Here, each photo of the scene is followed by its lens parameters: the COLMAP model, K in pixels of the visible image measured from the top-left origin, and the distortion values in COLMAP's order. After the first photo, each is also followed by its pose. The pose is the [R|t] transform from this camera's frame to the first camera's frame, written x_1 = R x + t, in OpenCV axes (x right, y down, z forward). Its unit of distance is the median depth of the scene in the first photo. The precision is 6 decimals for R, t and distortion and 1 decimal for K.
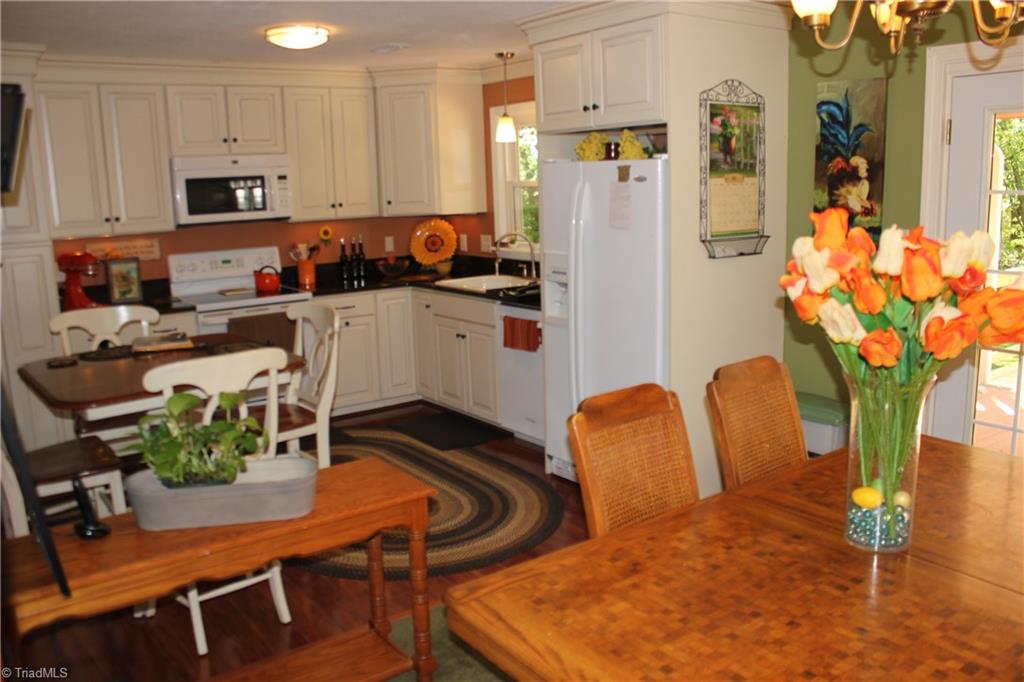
lens RADIAL K [[852.3, 0, 513.5], [0, 852.3, 344.6], [0, 0, 1]] dist [-0.164146, 0.143872]
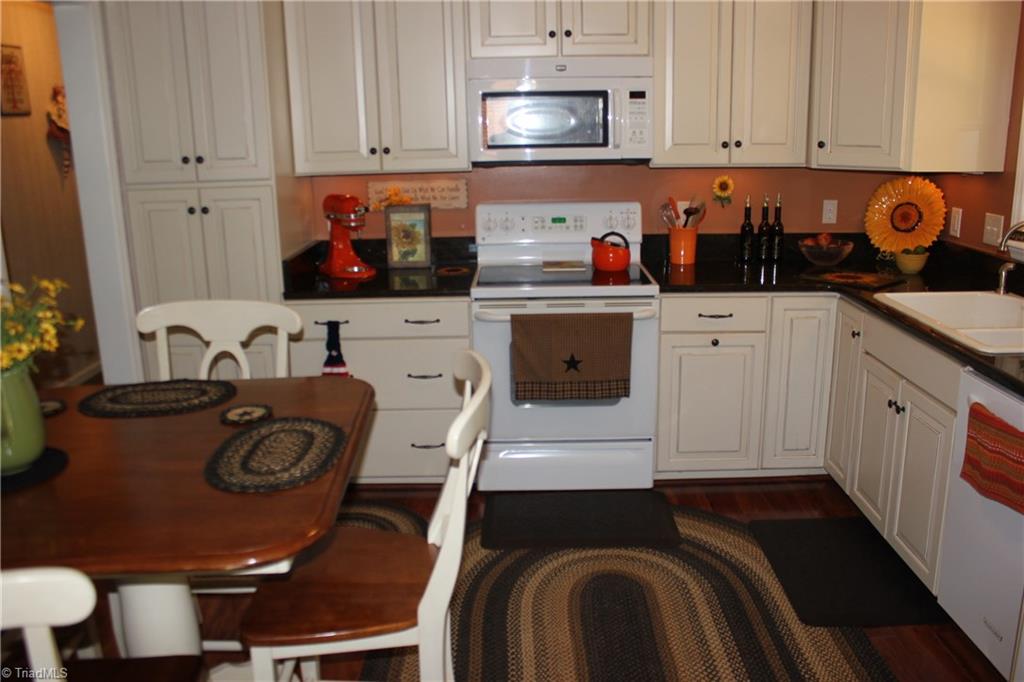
lens RADIAL K [[852.3, 0, 534.6], [0, 852.3, 341.4], [0, 0, 1]] dist [-0.164146, 0.143872]
pose [[0.820029, 0.163623, -0.548434, 0.028794], [-0.119227, 0.986077, 0.115922, -0.077587], [0.559765, -0.029671, 0.828120, 0.411763]]
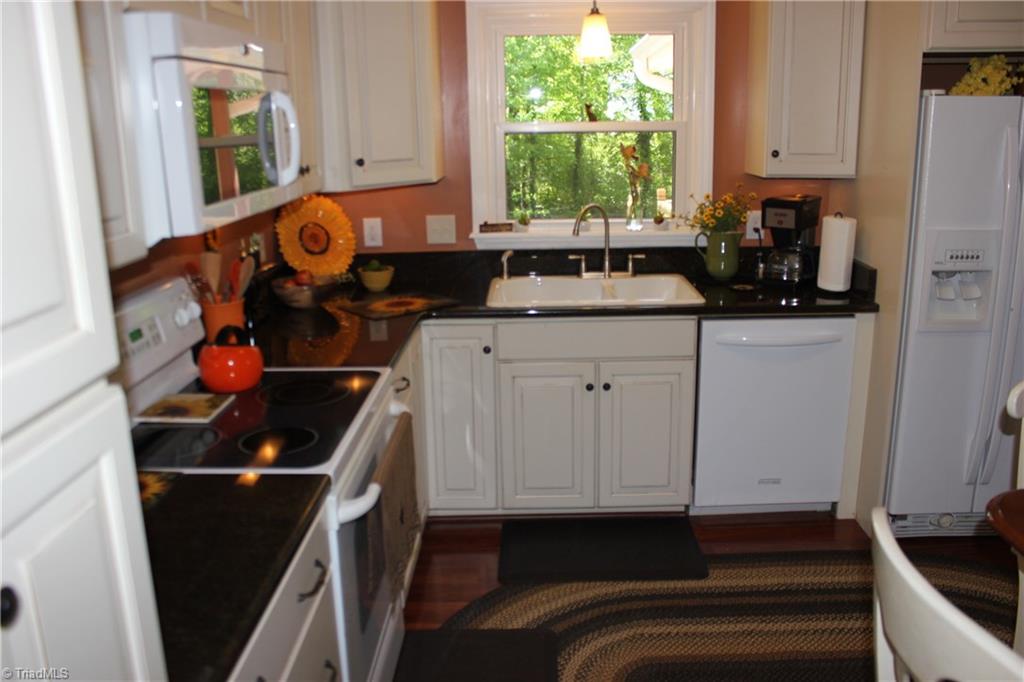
lens RADIAL K [[852.3, 0, 515.5], [0, 852.3, 346.1], [0, 0, 1]] dist [-0.164146, 0.143872]
pose [[0.595248, -0.191828, 0.780309, -0.508801], [0.152674, 0.980397, 0.124552, -0.110810], [-0.788904, 0.044993, 0.612867, 0.634283]]
